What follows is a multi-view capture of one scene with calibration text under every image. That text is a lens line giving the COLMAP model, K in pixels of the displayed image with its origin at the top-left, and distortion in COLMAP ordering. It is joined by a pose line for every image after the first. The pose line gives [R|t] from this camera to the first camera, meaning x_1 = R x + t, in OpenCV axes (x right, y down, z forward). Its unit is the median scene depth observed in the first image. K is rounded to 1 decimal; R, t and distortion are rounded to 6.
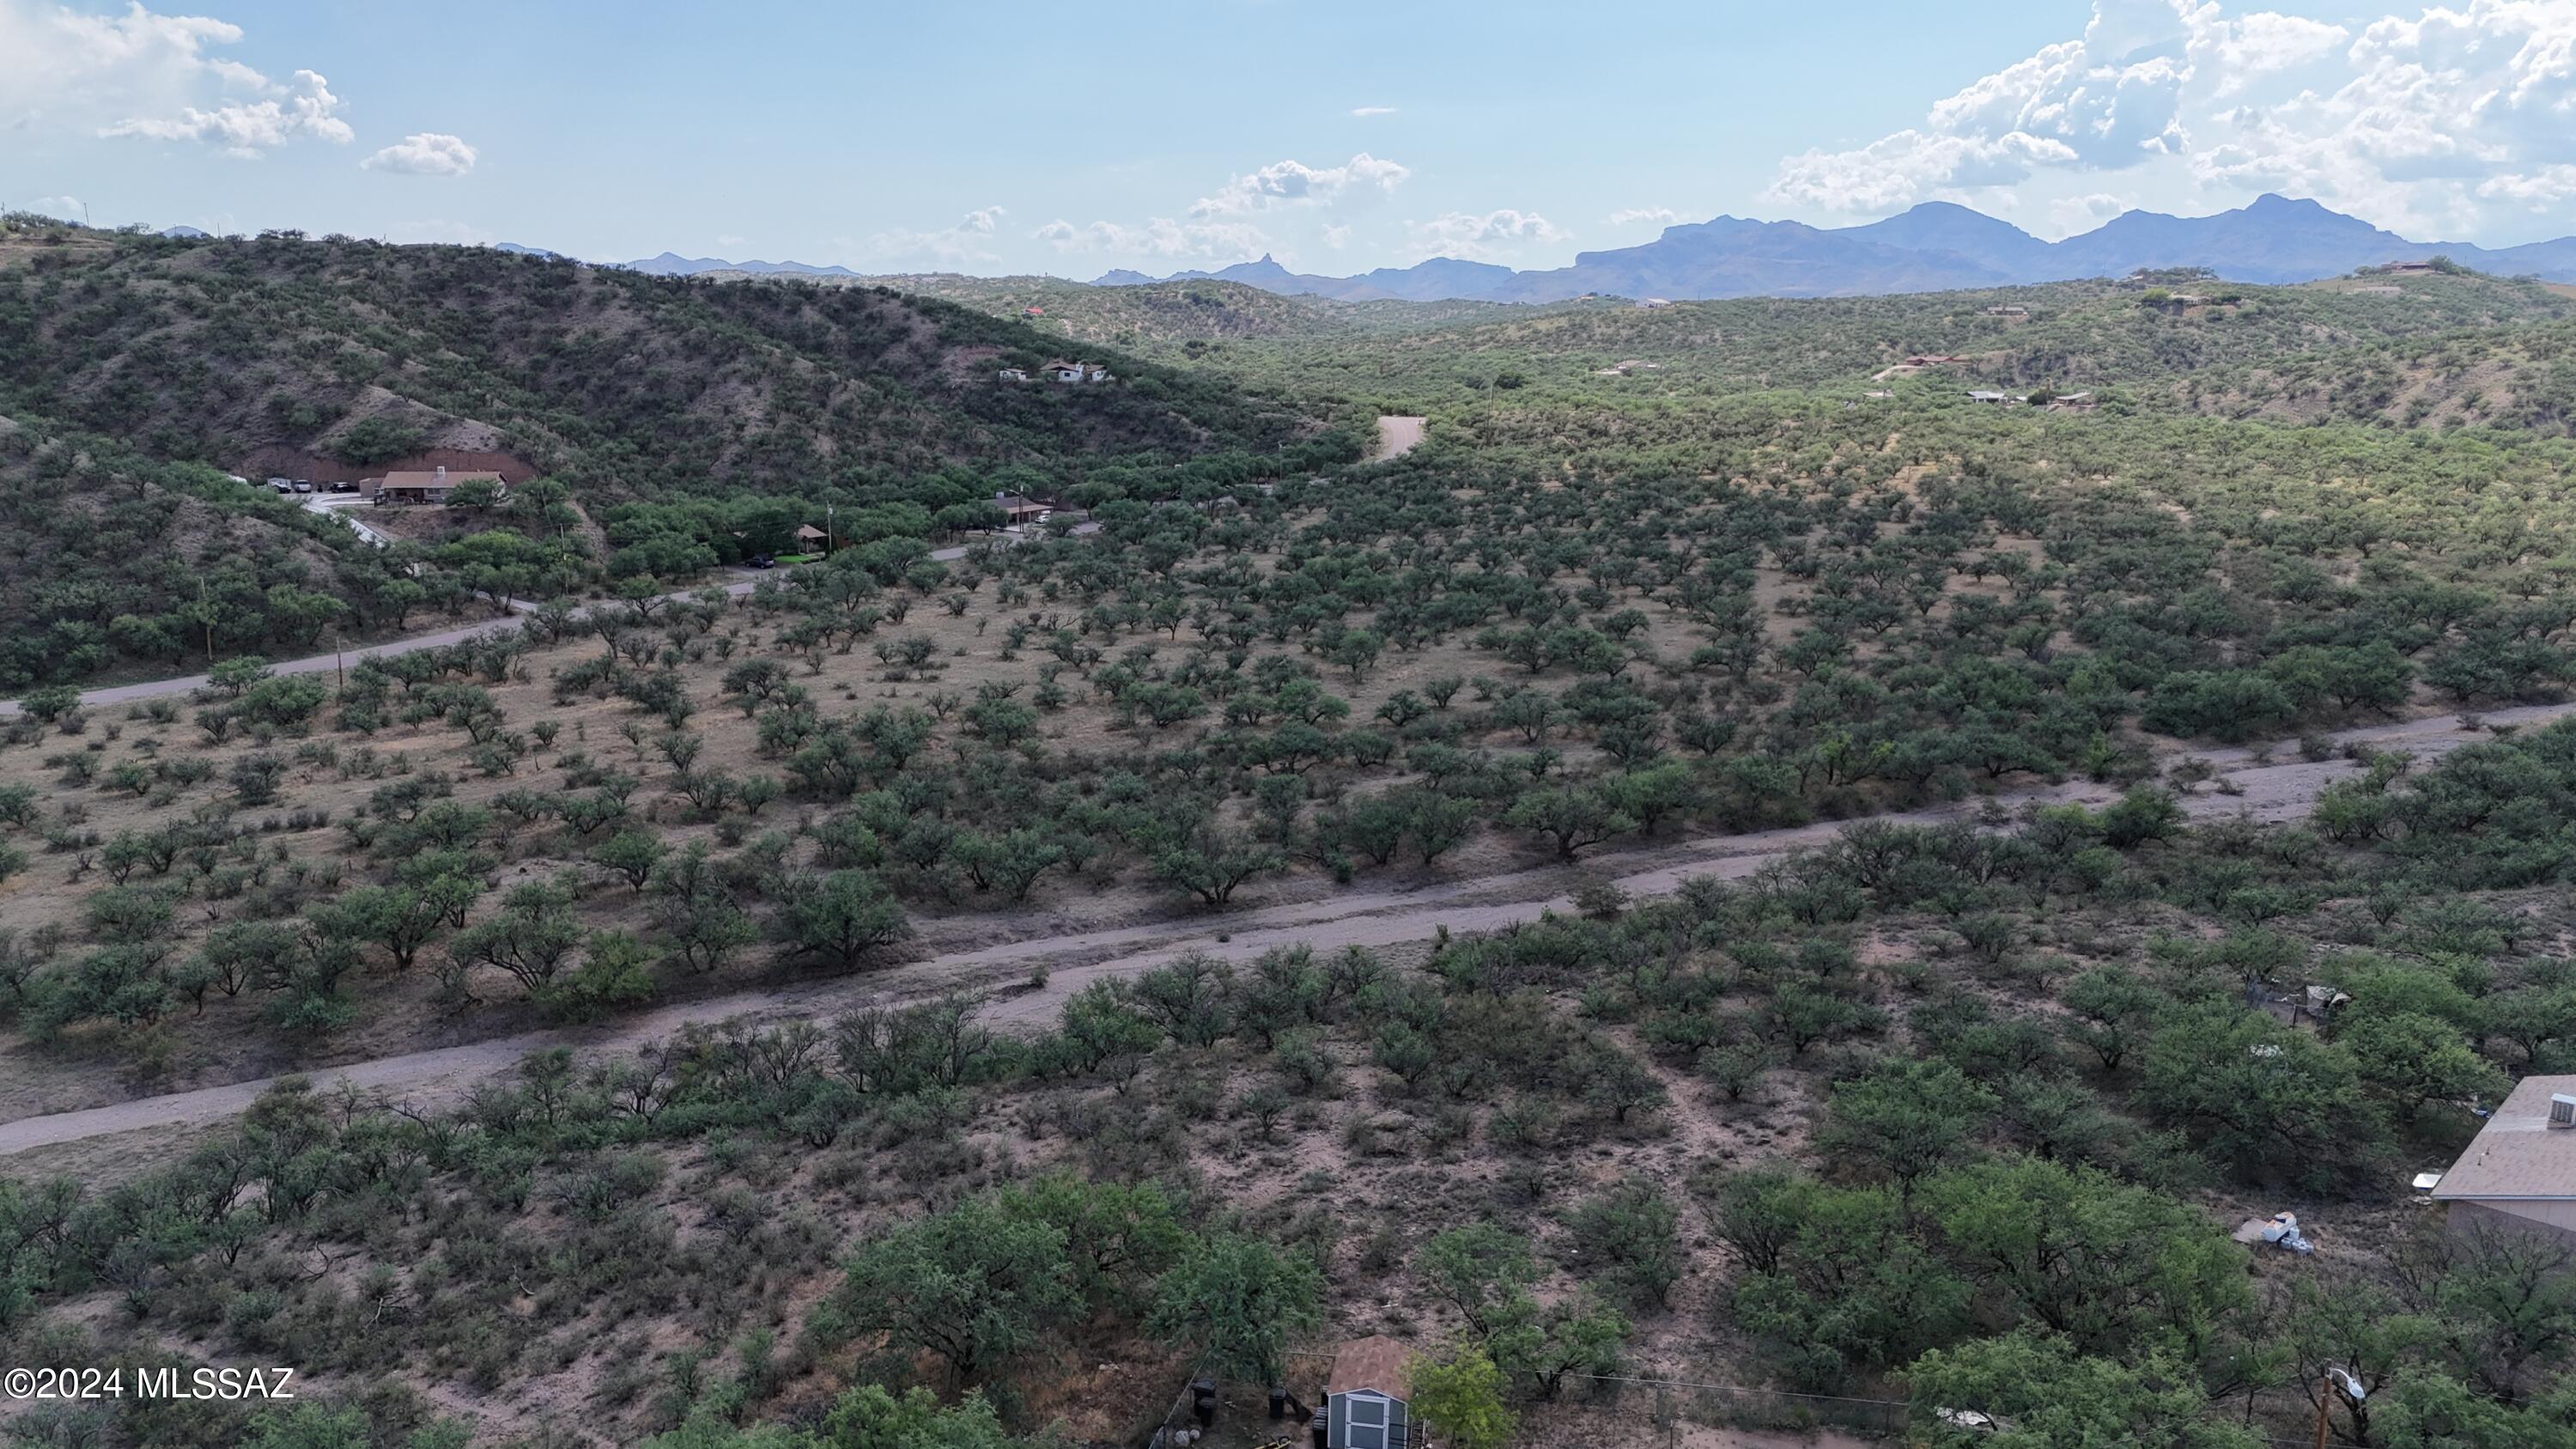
lens RADIAL K [[1891.6, 0, 1292.7], [0, 1891.6, 731.9], [0, 0, 1]] dist [0.074787, -0.072060]
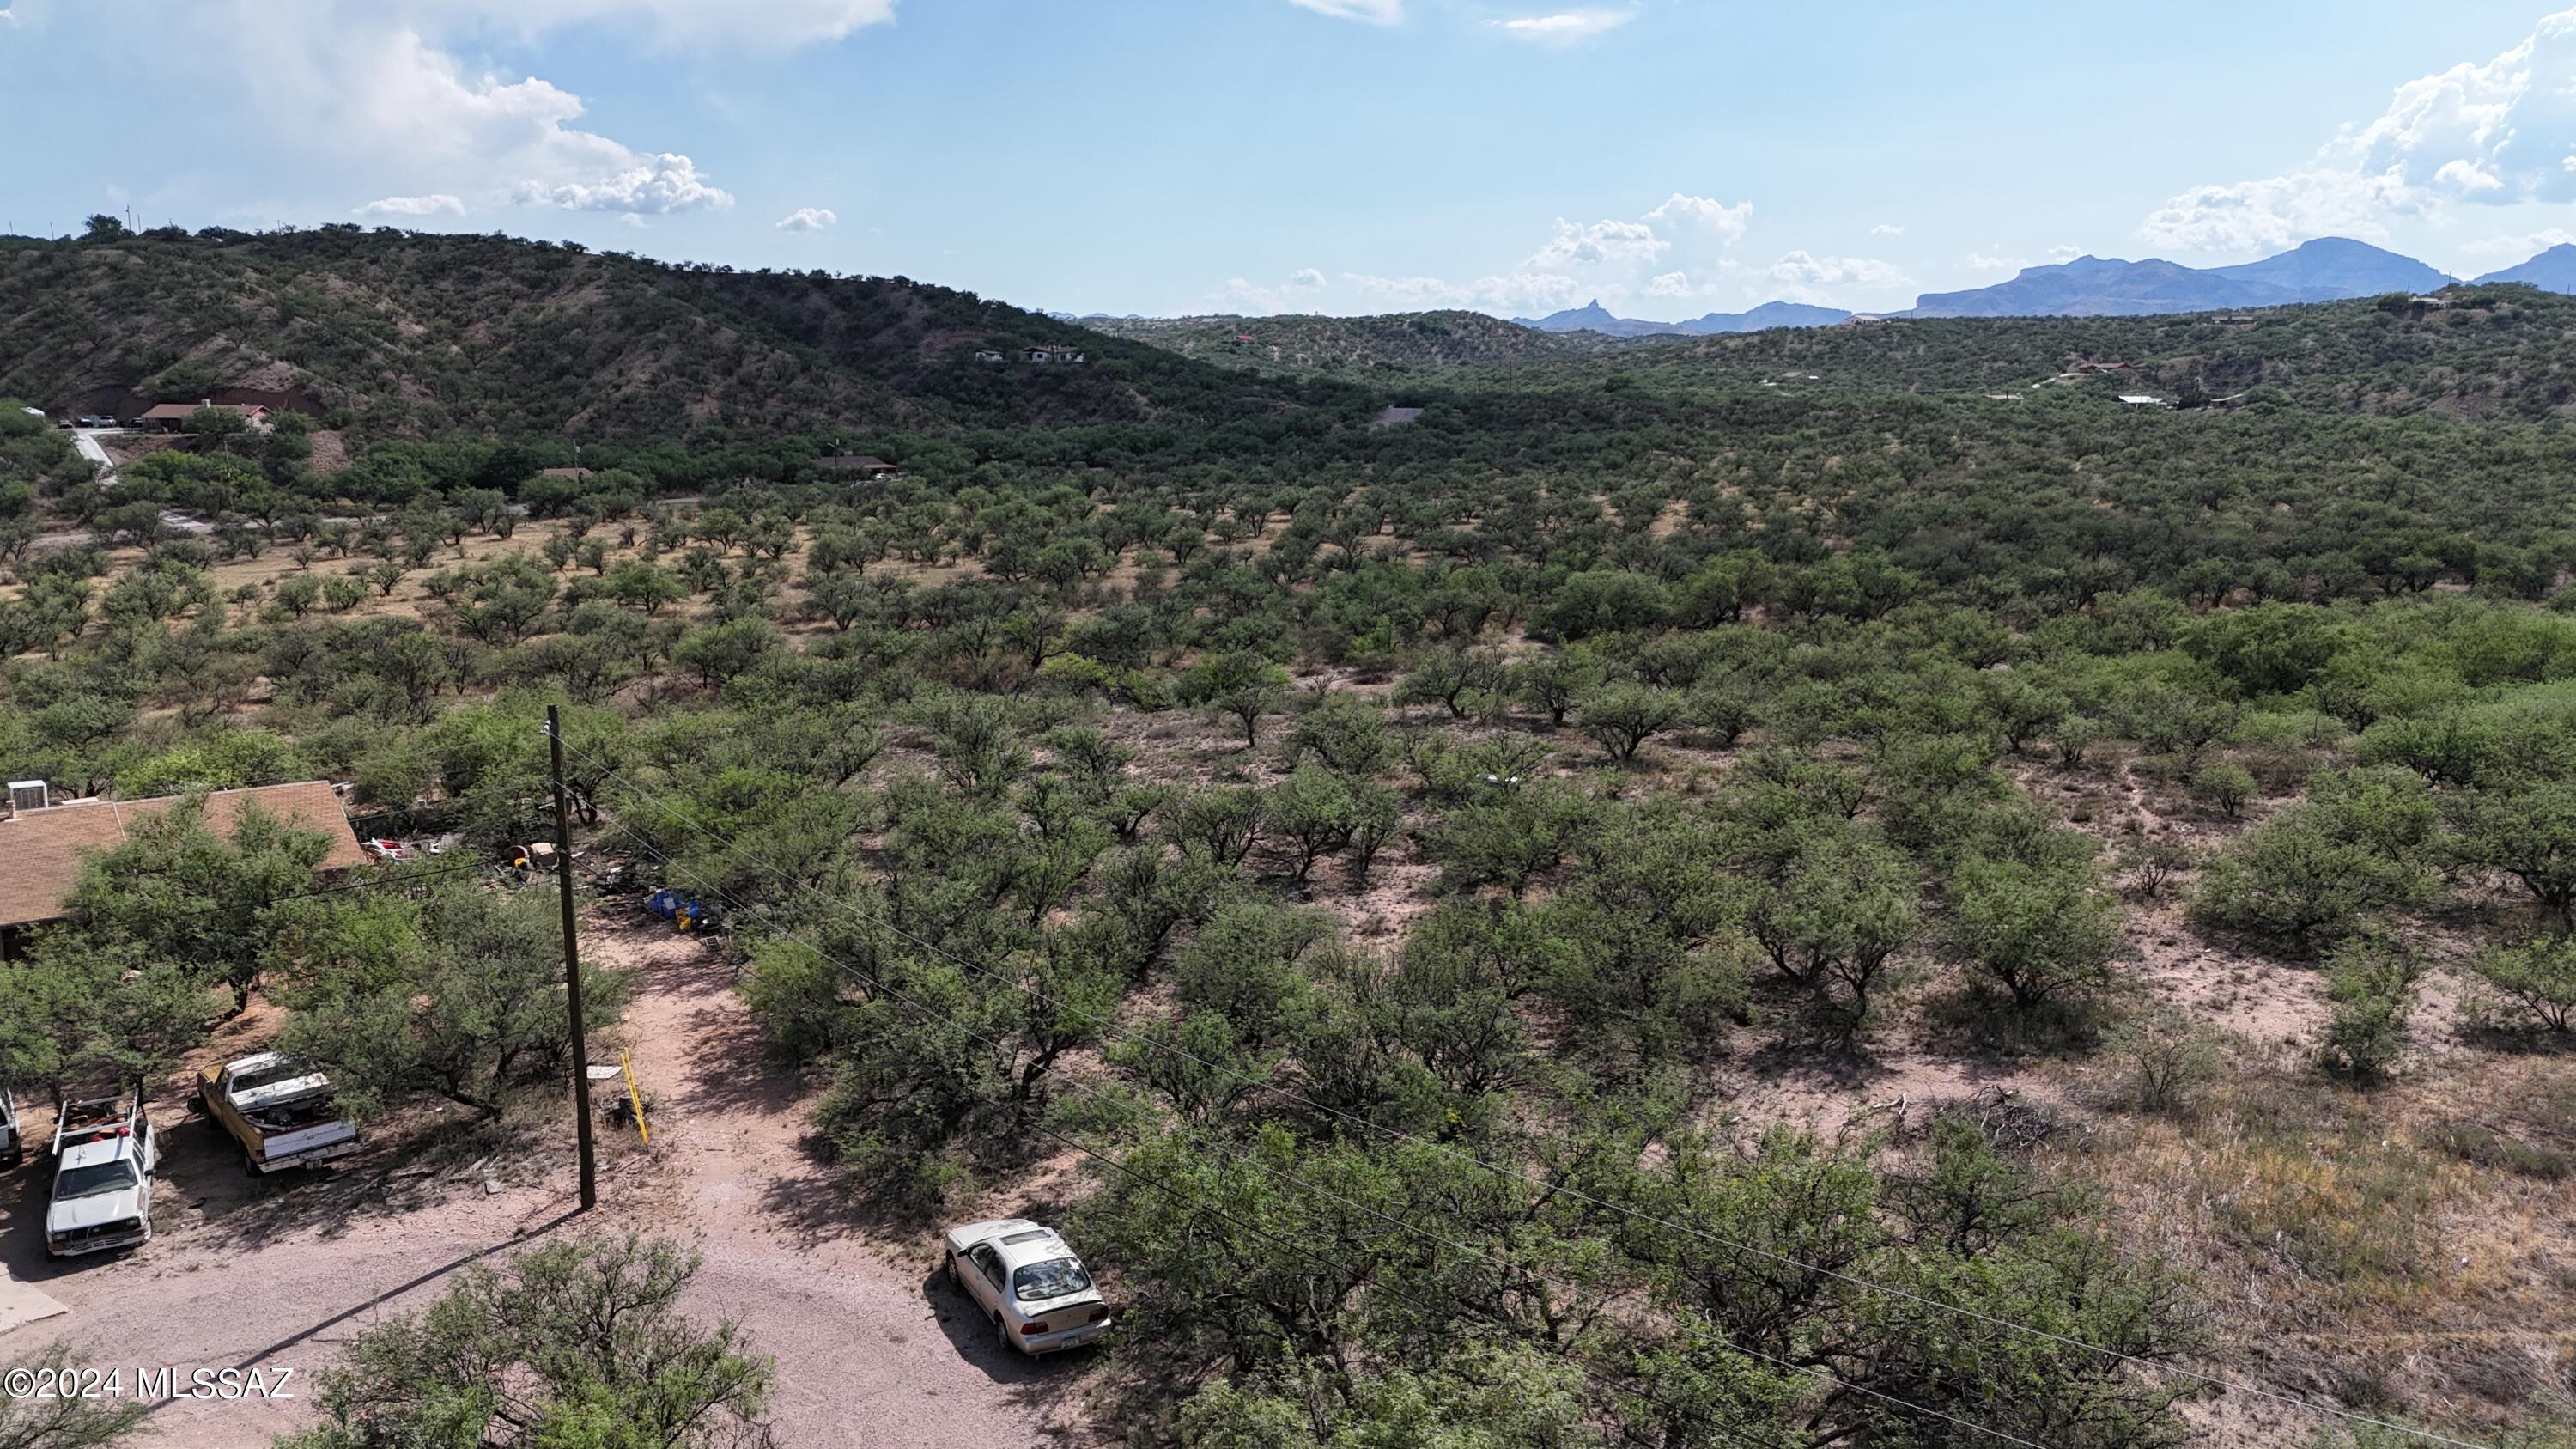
lens RADIAL K [[1891.6, 0, 1280.5], [0, 1891.6, 724.7], [0, 0, 1]] dist [0.074787, -0.072060]
pose [[0.984109, 0.031356, -0.174772, 0.260245], [-0.036331, 0.999018, -0.025339, 0.034731], [0.173806, 0.031286, 0.984283, 0.073262]]
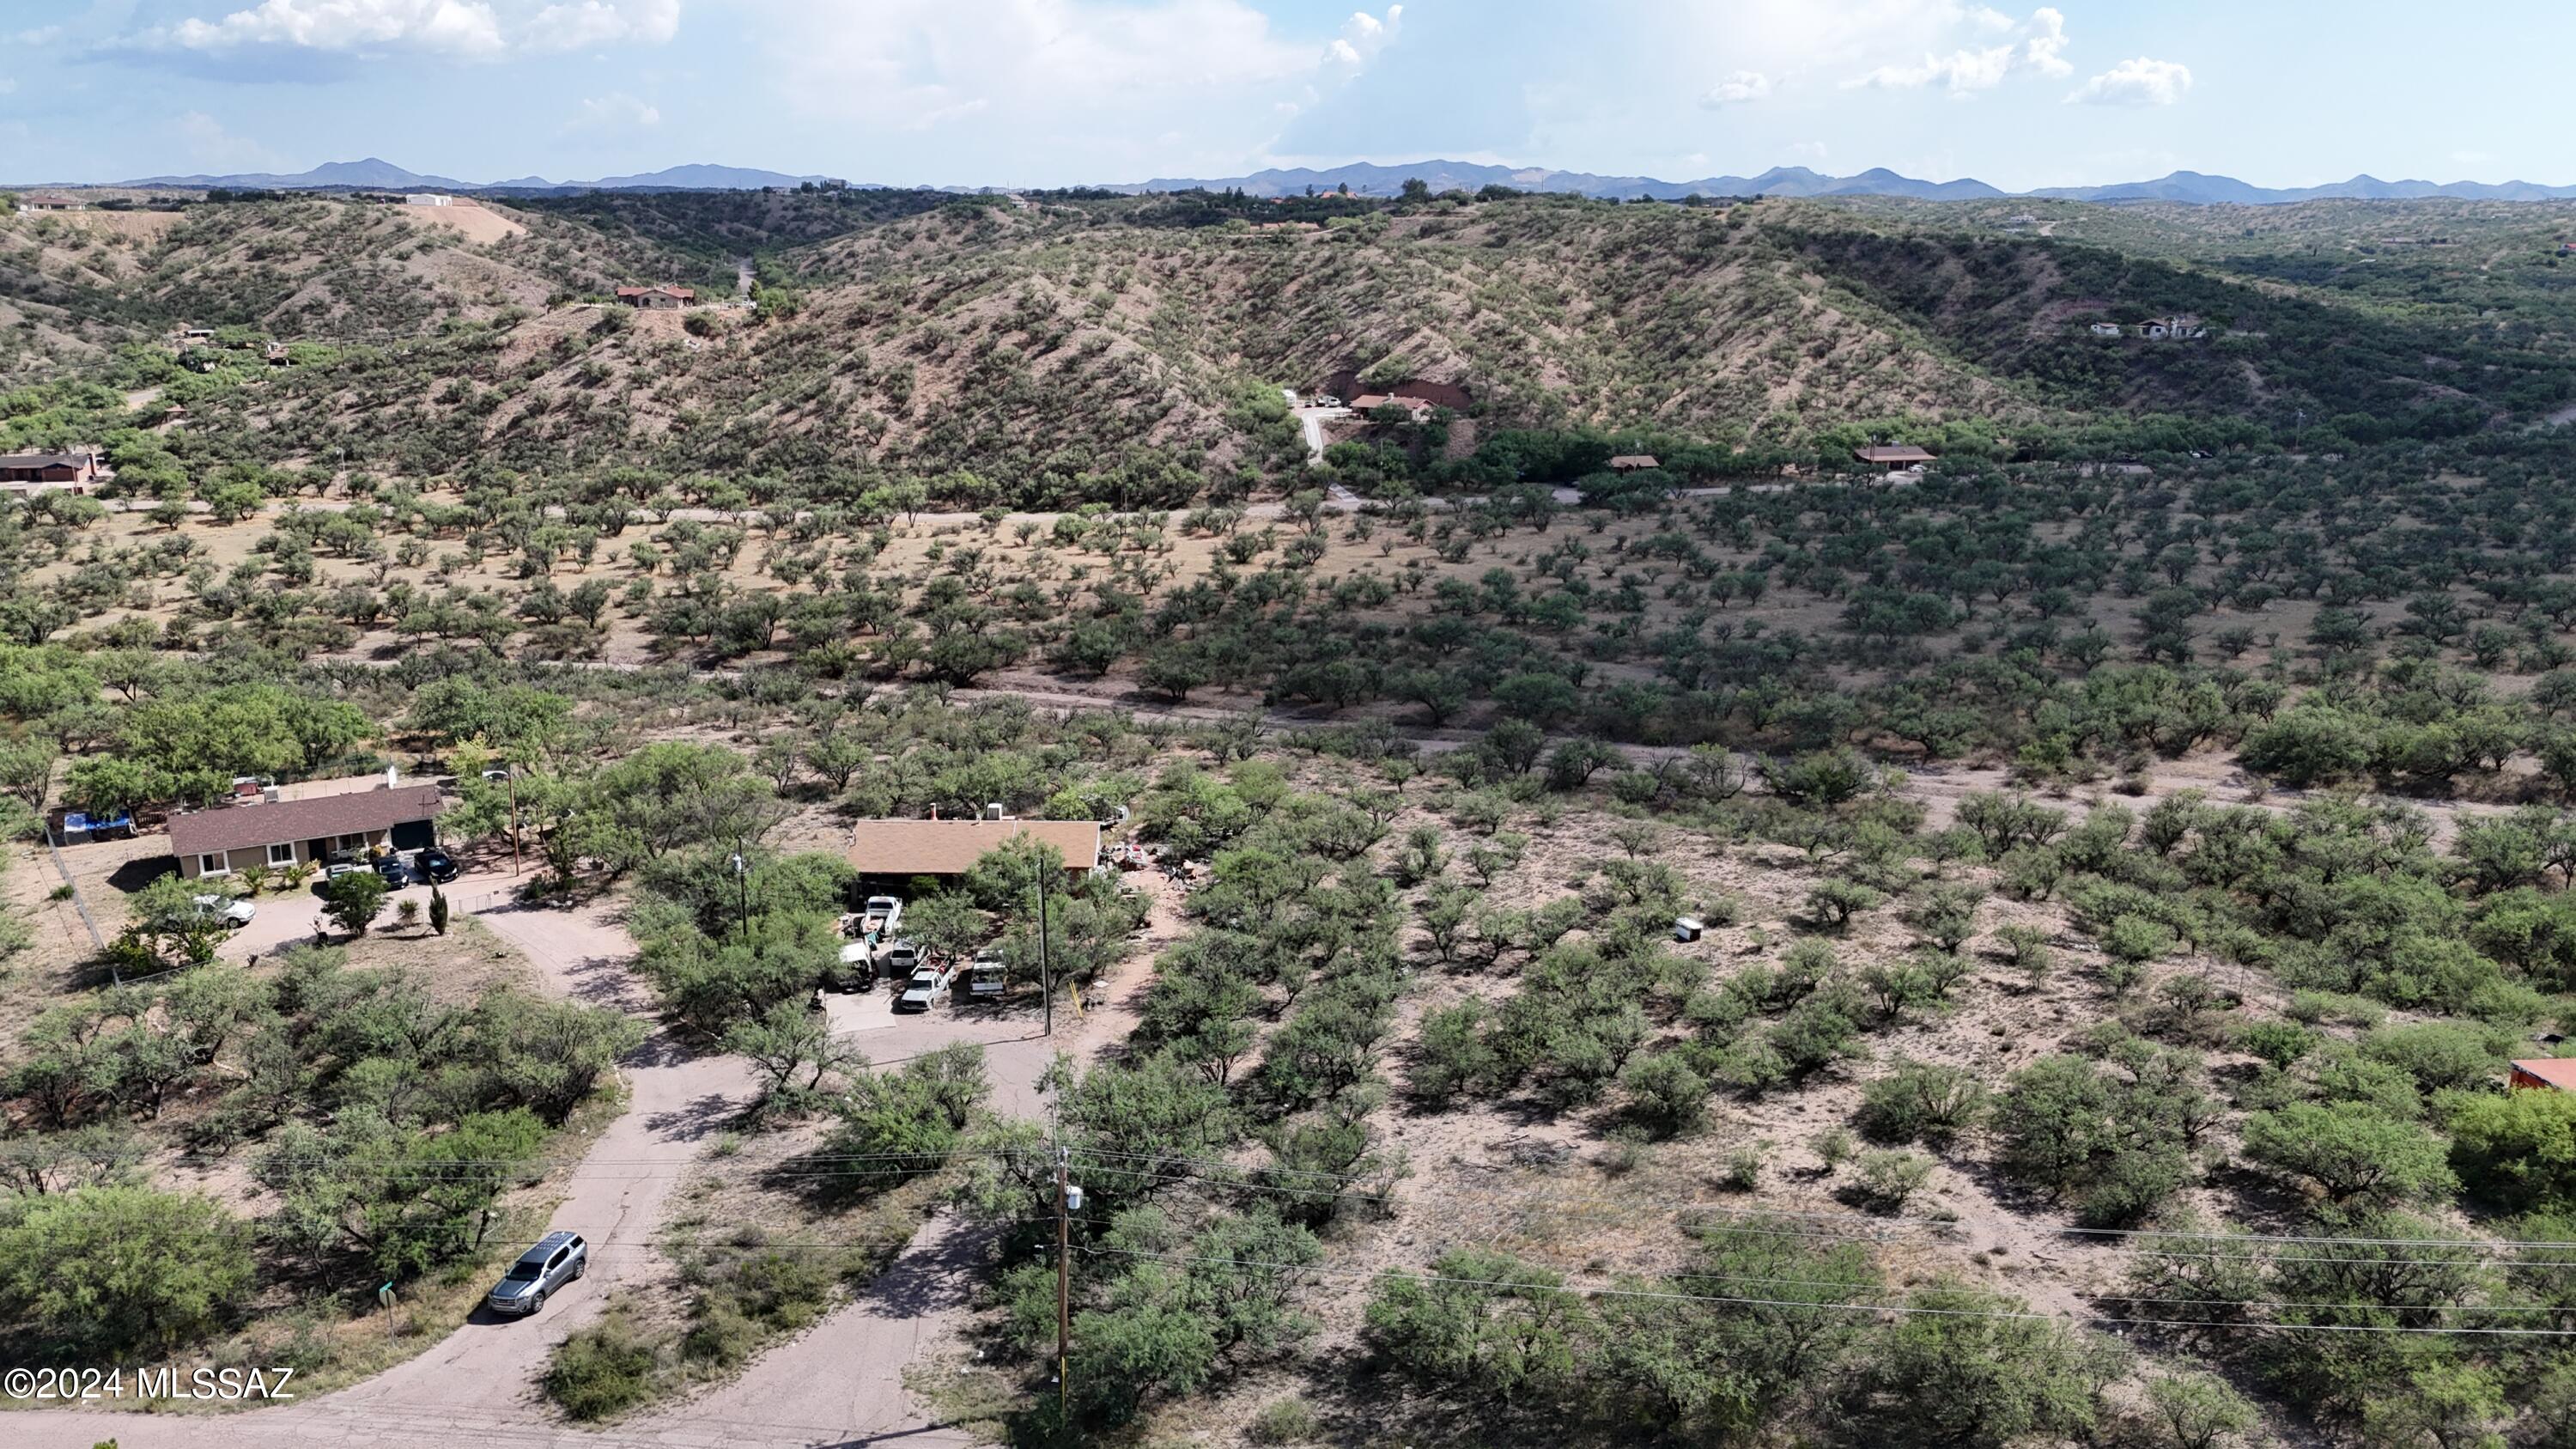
lens RADIAL K [[1891.6, 0, 1287.7], [0, 1891.6, 731.8], [0, 0, 1]] dist [0.074787, -0.072060]
pose [[0.691837, 0.180312, -0.699177, 0.421444], [-0.156106, 0.982768, 0.098980, -0.018722], [0.704977, 0.040668, 0.708064, -0.008011]]
